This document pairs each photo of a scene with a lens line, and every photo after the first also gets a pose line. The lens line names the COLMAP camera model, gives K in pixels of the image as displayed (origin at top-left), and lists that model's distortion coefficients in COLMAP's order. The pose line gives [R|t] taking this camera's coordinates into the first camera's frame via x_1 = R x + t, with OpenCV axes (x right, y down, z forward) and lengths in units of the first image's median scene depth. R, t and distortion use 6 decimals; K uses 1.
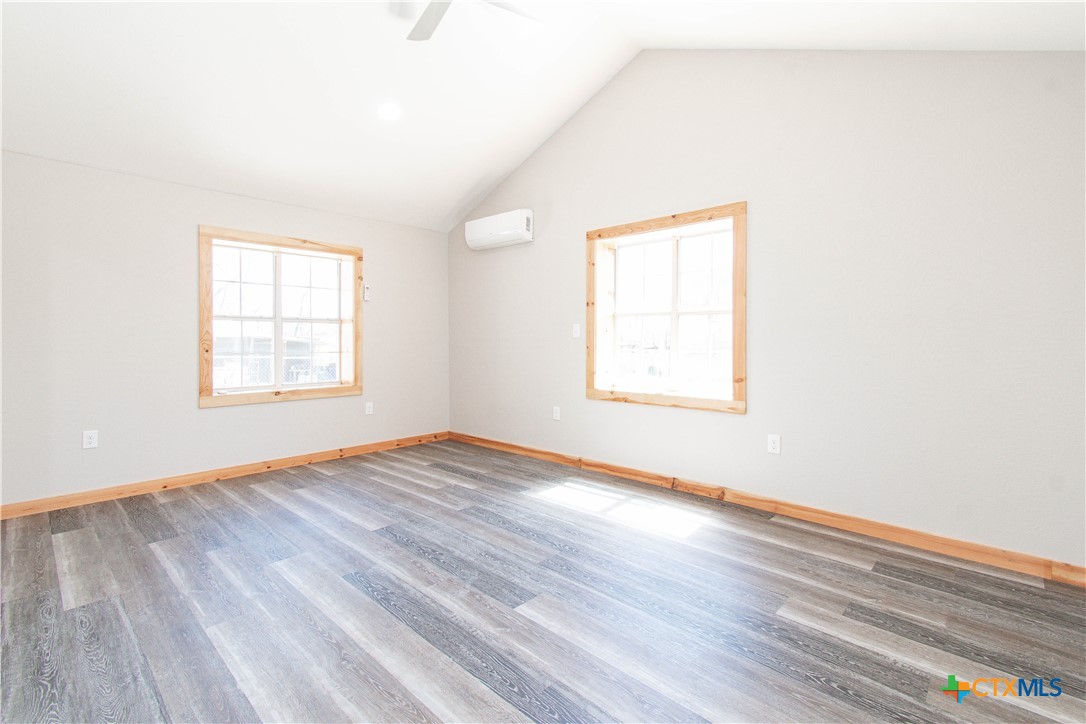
lens RADIAL K [[491.2, 0, 533.2], [0, 491.2, 345.2], [0, 0, 1]] dist [0.006641, -0.001758]
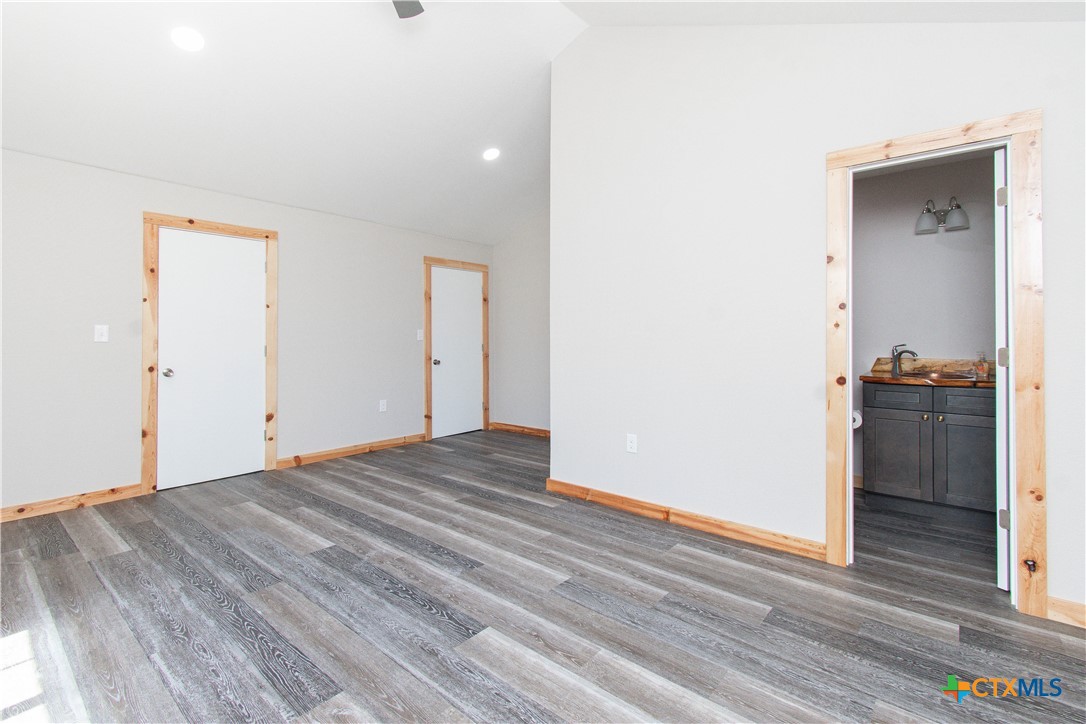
lens RADIAL K [[491.2, 0, 534.3], [0, 491.2, 338.4], [0, 0, 1]] dist [0.006641, -0.001758]
pose [[-0.998067, 0.001631, -0.062133, -0.401667], [0.000919, 0.999934, 0.011490, -0.025938], [0.062147, 0.011411, -0.998002, 1.916626]]
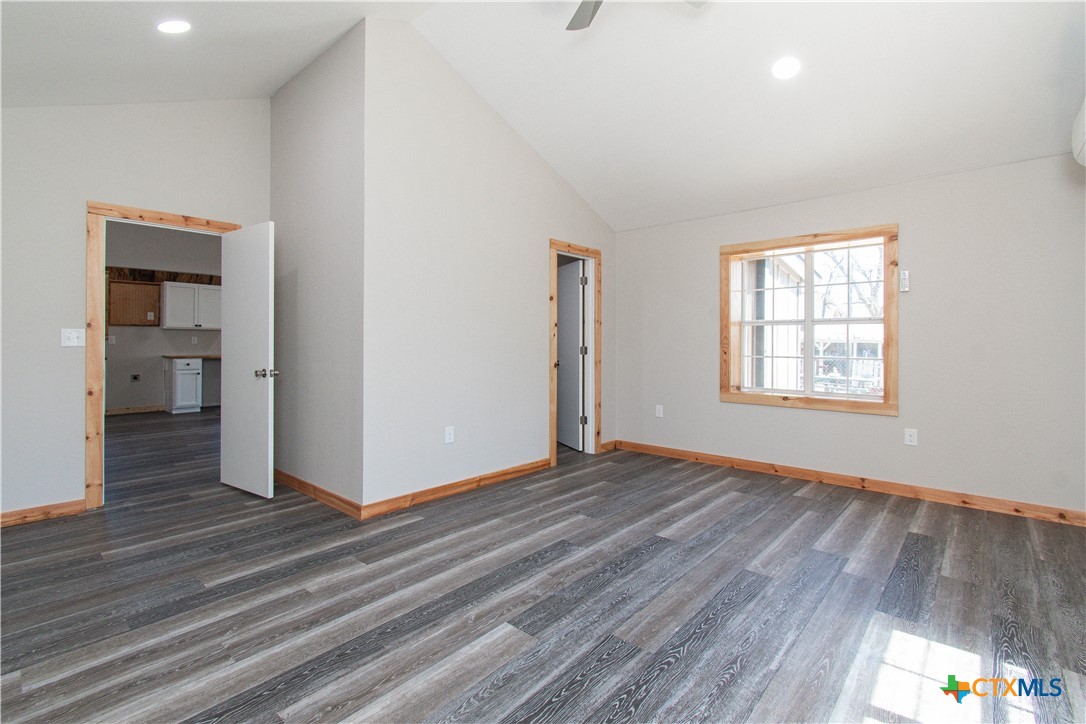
lens RADIAL K [[491.2, 0, 548.0], [0, 491.2, 344.5], [0, 0, 1]] dist [0.006641, -0.001758]
pose [[0.041966, 0.003485, -0.999113, 0.756725], [-0.014098, 0.999896, 0.002896, -0.009924], [0.999020, 0.013964, 0.042011, 0.845235]]
